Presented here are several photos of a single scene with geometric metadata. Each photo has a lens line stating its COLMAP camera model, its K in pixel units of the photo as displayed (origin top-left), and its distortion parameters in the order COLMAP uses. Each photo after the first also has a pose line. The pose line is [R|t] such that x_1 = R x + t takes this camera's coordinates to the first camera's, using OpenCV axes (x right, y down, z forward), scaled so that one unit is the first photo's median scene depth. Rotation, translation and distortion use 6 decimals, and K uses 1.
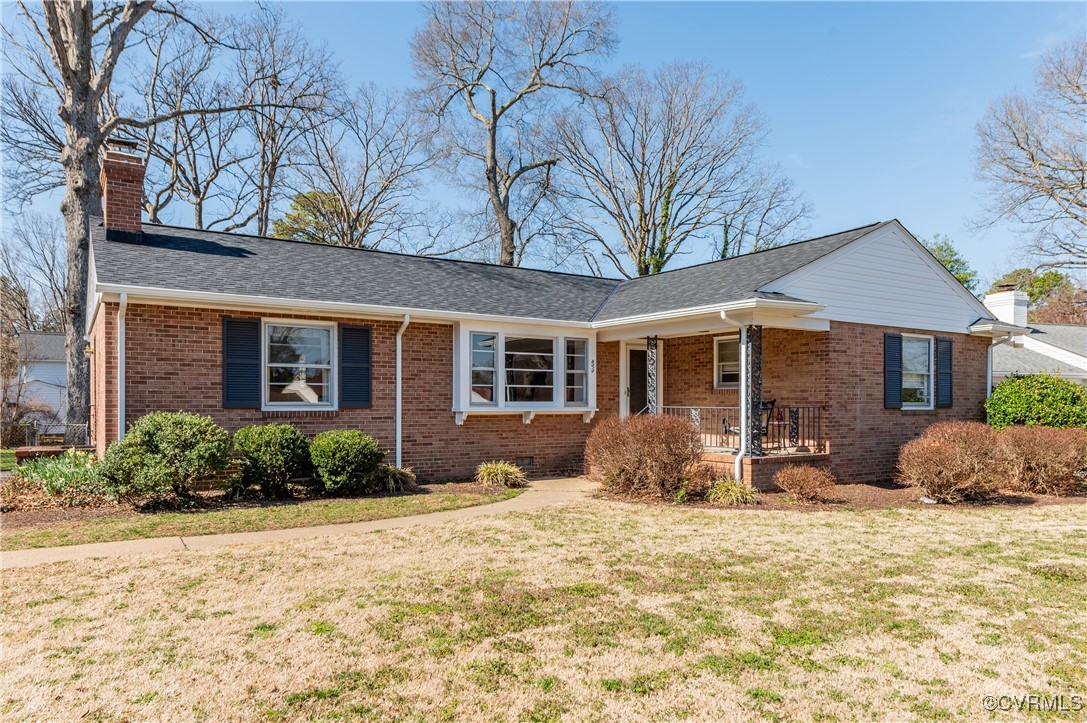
lens RADIAL K [[642.5, 0, 543.3], [0, 642.5, 396.5], [0, 0, 1]] dist [0.002477, -0.001715]
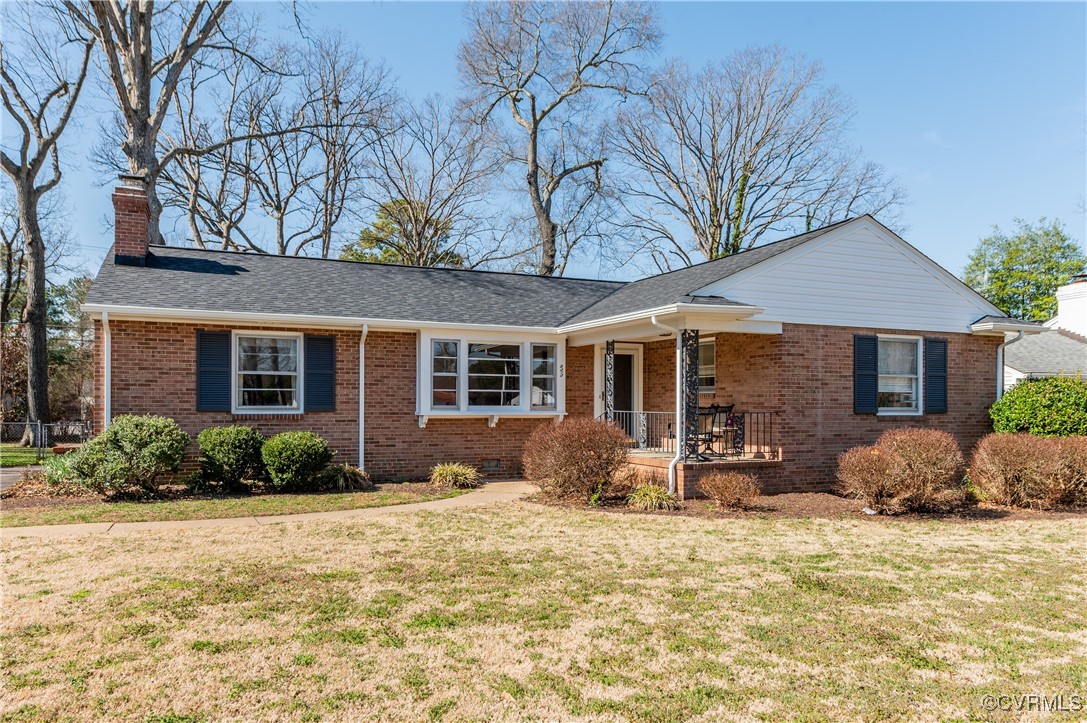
lens RADIAL K [[653.2, 0, 530.7], [0, 653.2, 396.2], [0, 0, 1]] dist [0.002276, -0.000864]
pose [[0.987480, 0.000106, -0.157741, 0.214912], [-0.000619, 0.999995, -0.003205, -0.004352], [0.157740, 0.003263, 0.987475, -0.029189]]
